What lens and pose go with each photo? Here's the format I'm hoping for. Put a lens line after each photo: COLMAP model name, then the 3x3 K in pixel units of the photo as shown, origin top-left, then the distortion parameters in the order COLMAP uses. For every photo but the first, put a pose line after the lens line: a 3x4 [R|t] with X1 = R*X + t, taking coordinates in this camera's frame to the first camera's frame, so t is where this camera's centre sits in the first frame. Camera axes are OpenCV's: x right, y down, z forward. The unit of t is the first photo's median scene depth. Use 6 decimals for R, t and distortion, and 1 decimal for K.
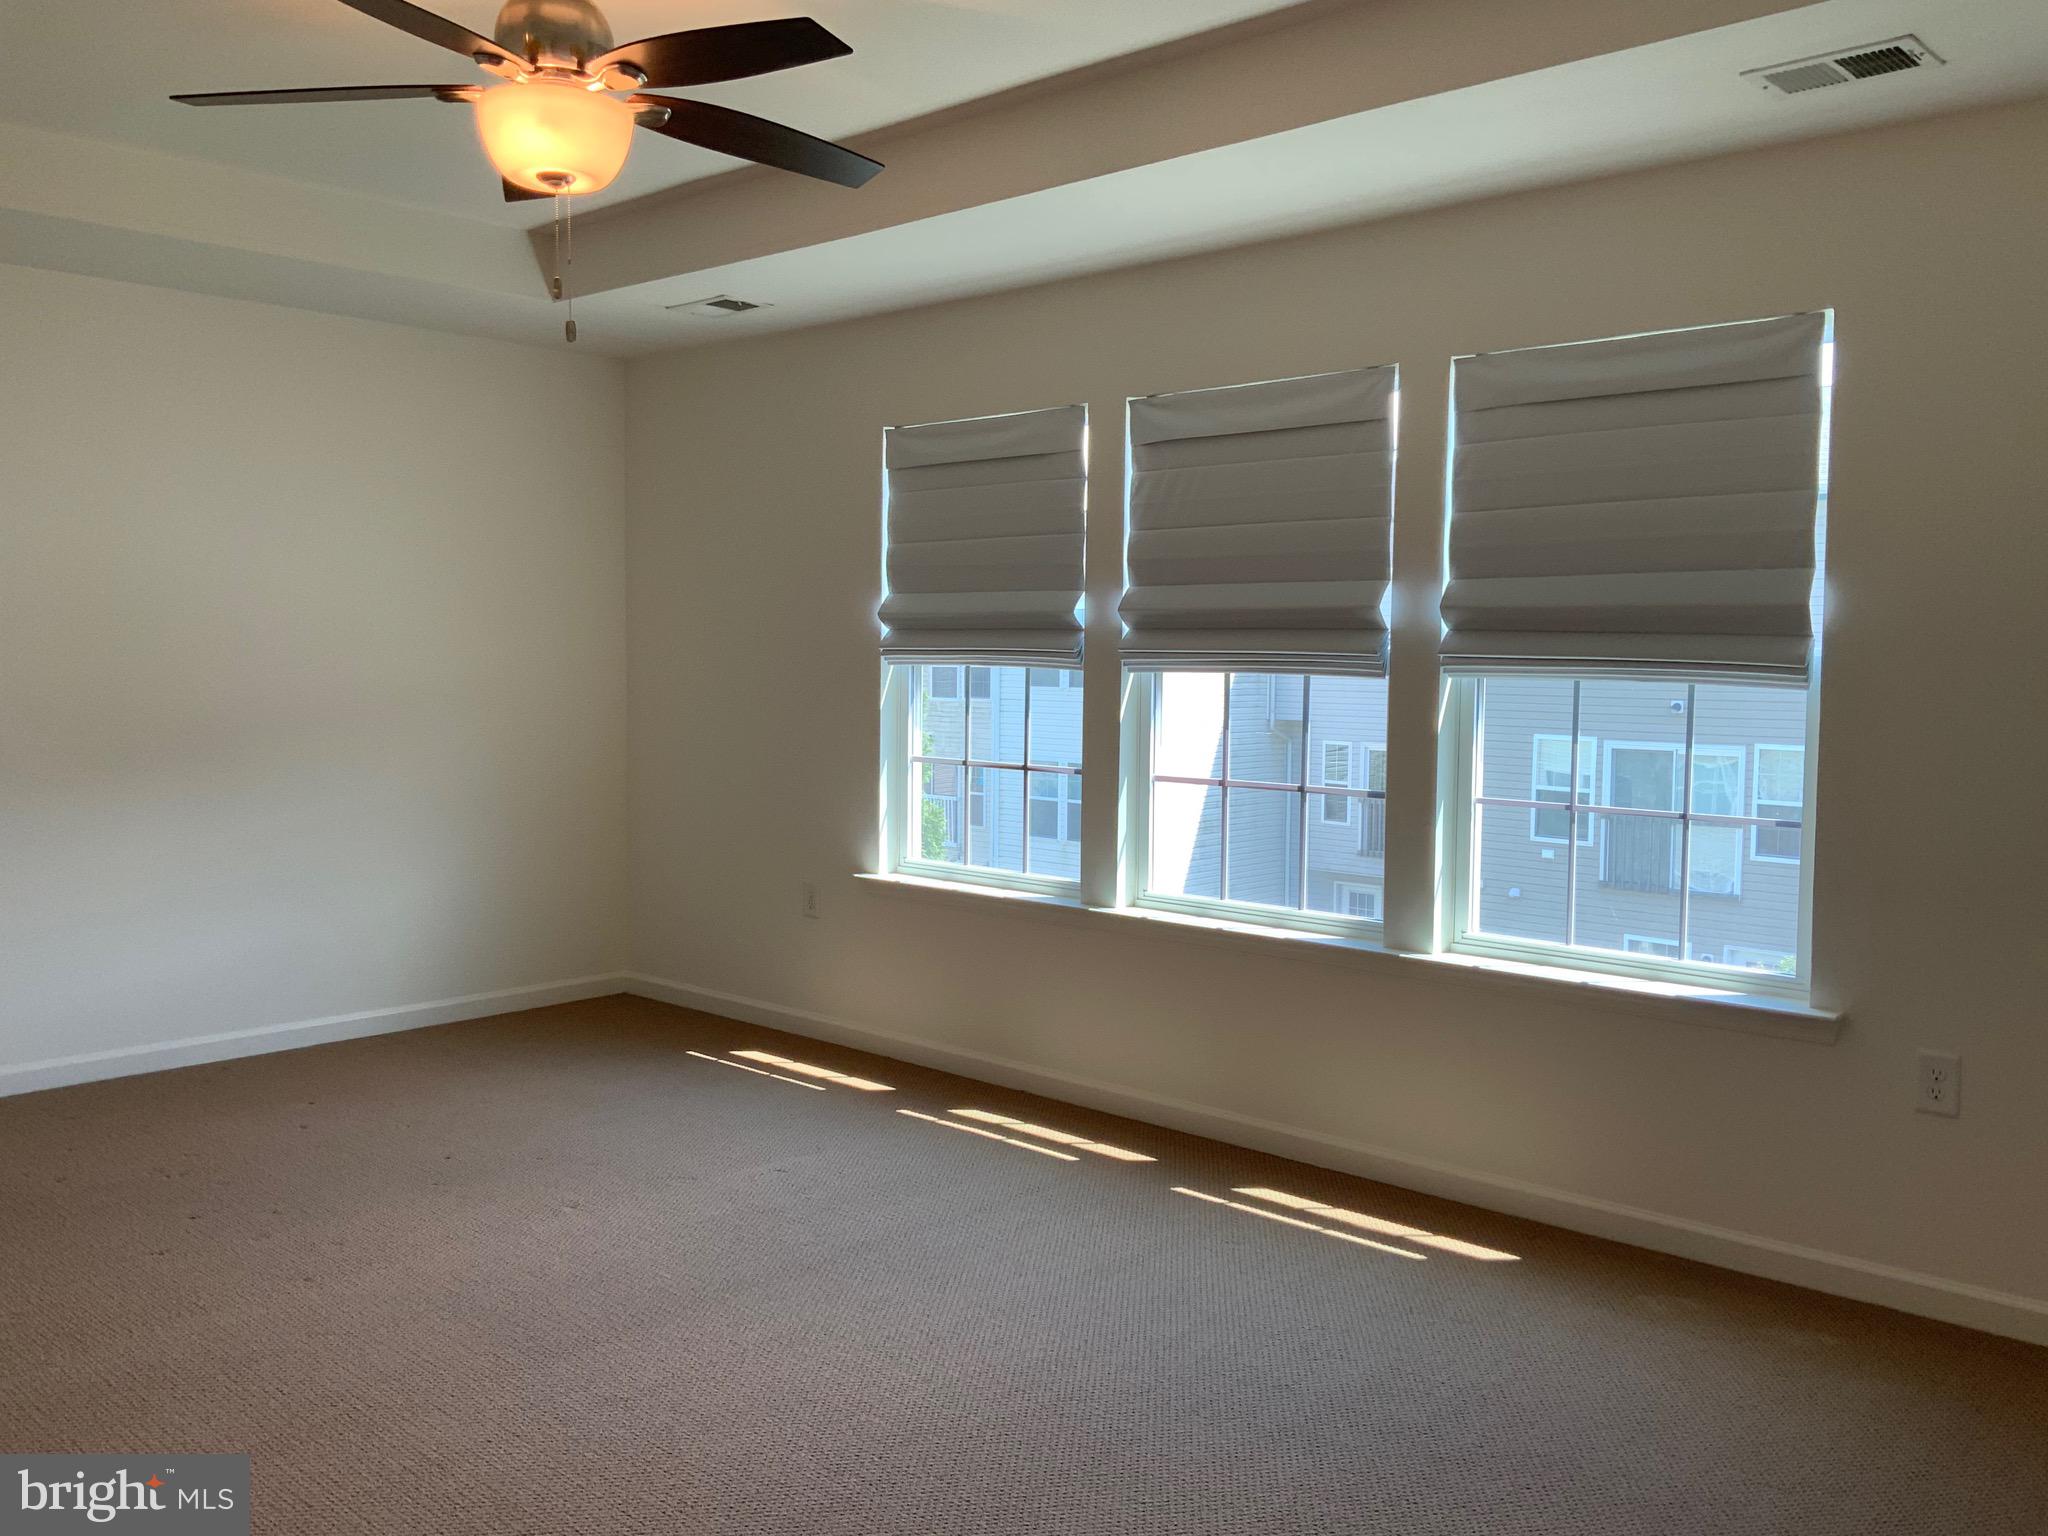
lens RADIAL K [[1689.3, 0, 1022.5], [0, 1689.3, 767.4], [0, 0, 1]] dist [0.067172, -0.114452]
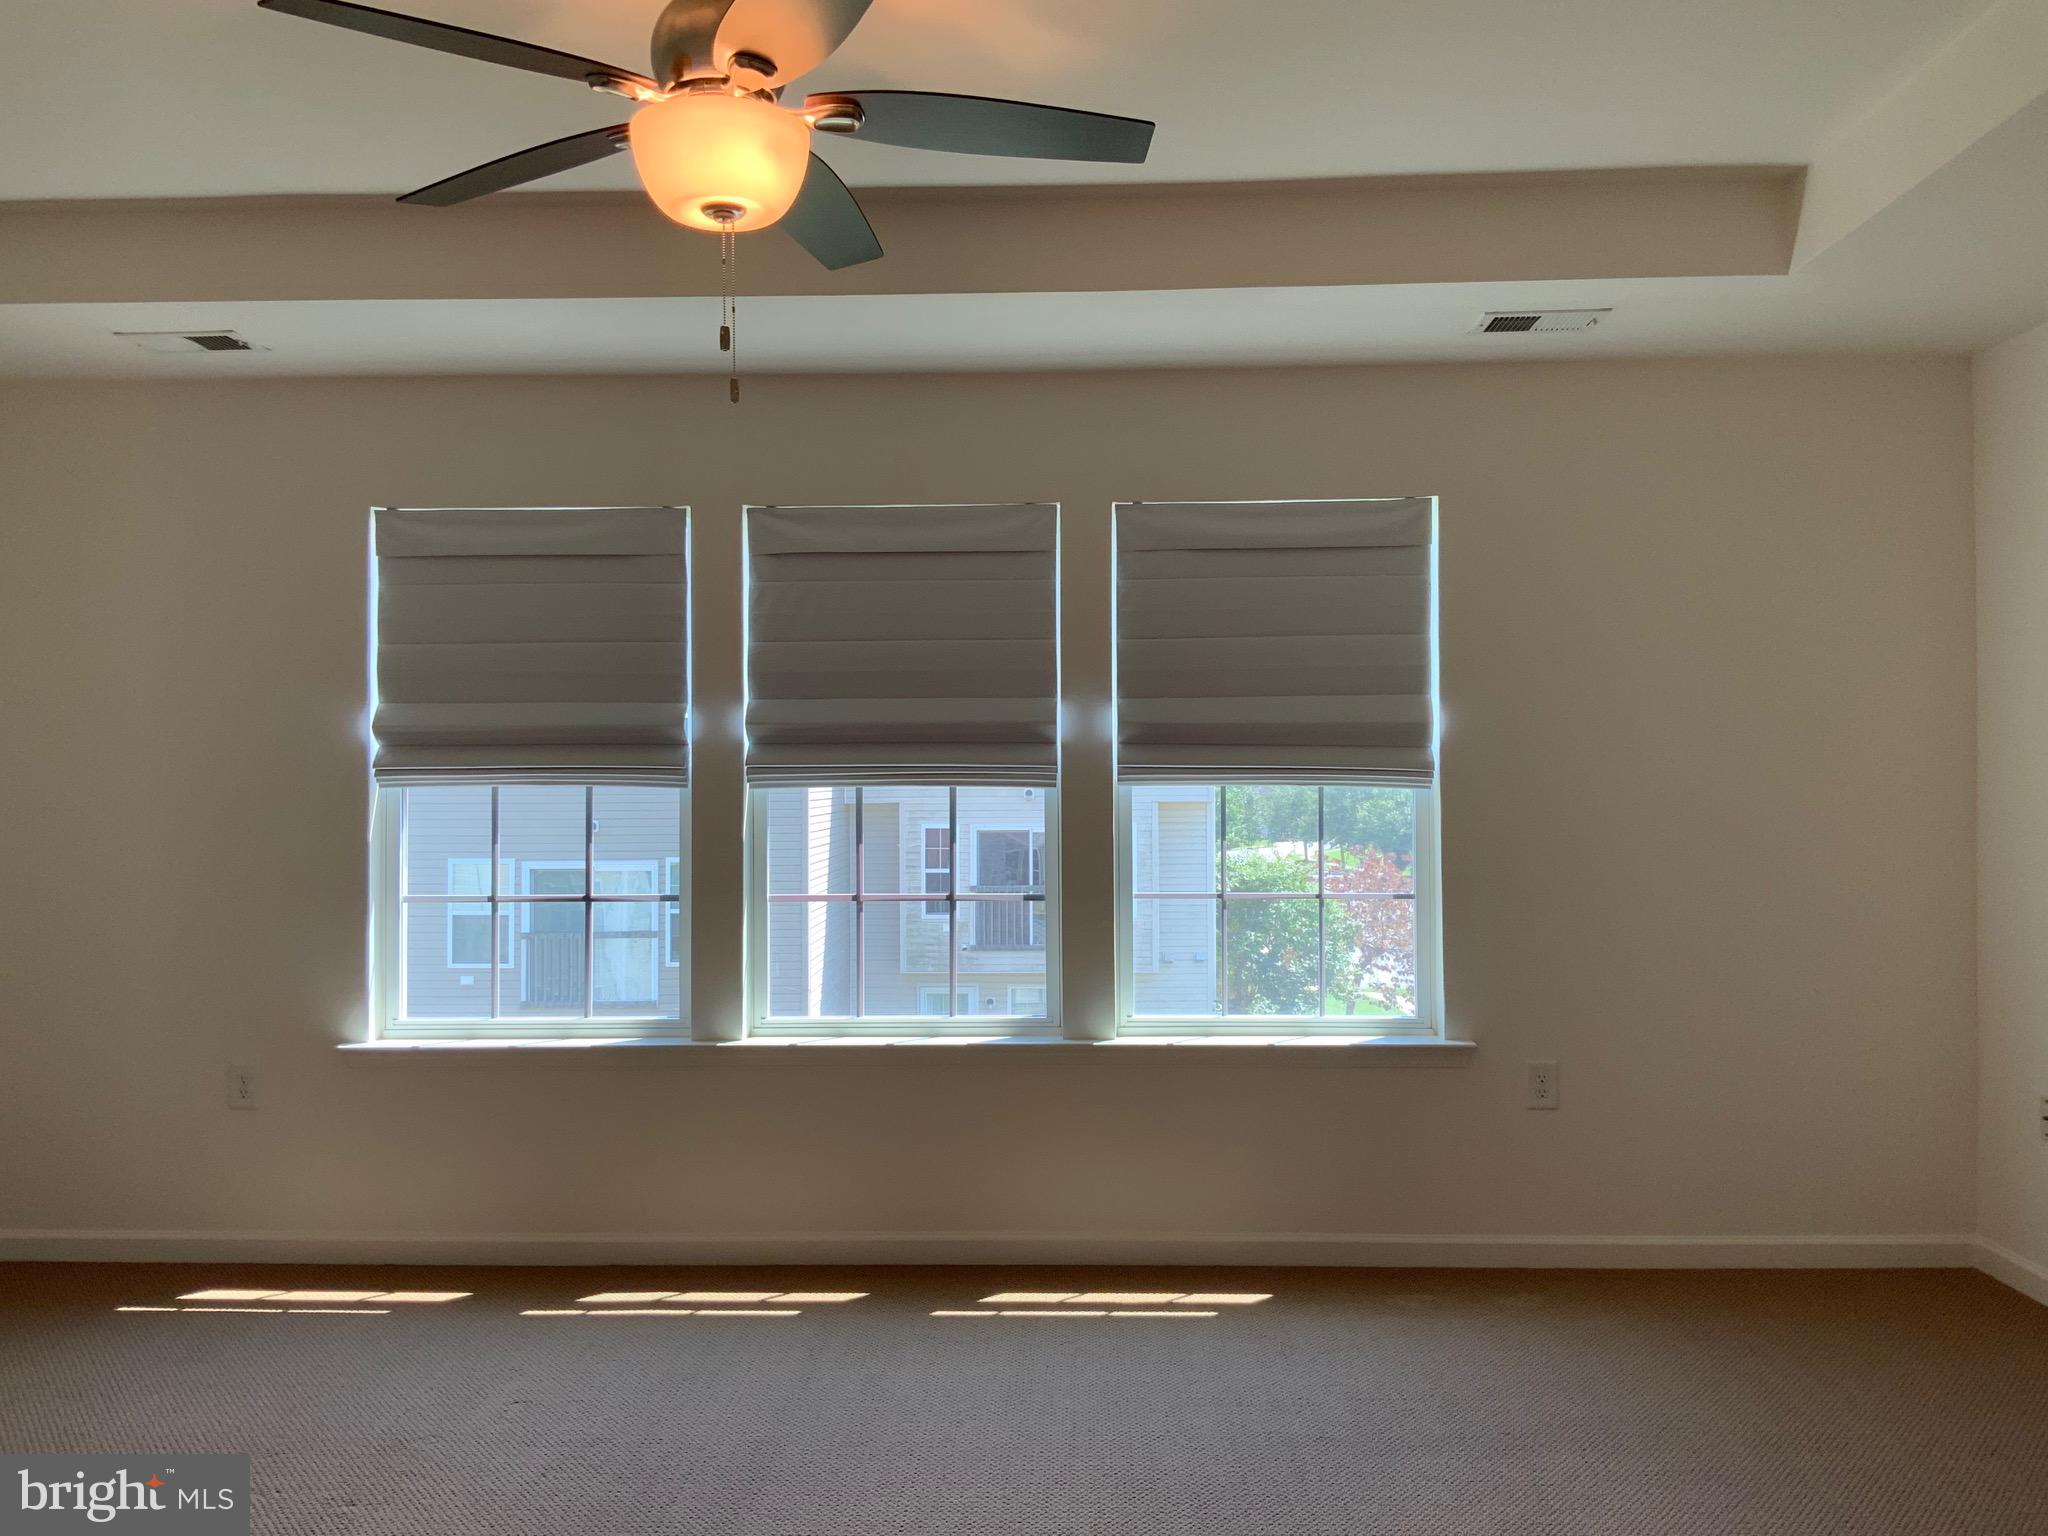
lens RADIAL K [[1689.3, 0, 1024.9], [0, 1689.3, 755.5], [0, 0, 1]] dist [0.067172, -0.114452]
pose [[0.755950, -0.006271, 0.654599, -0.445102], [0.058931, 0.996546, -0.058509, -0.009946], [-0.651971, 0.082806, 0.753709, 0.177364]]
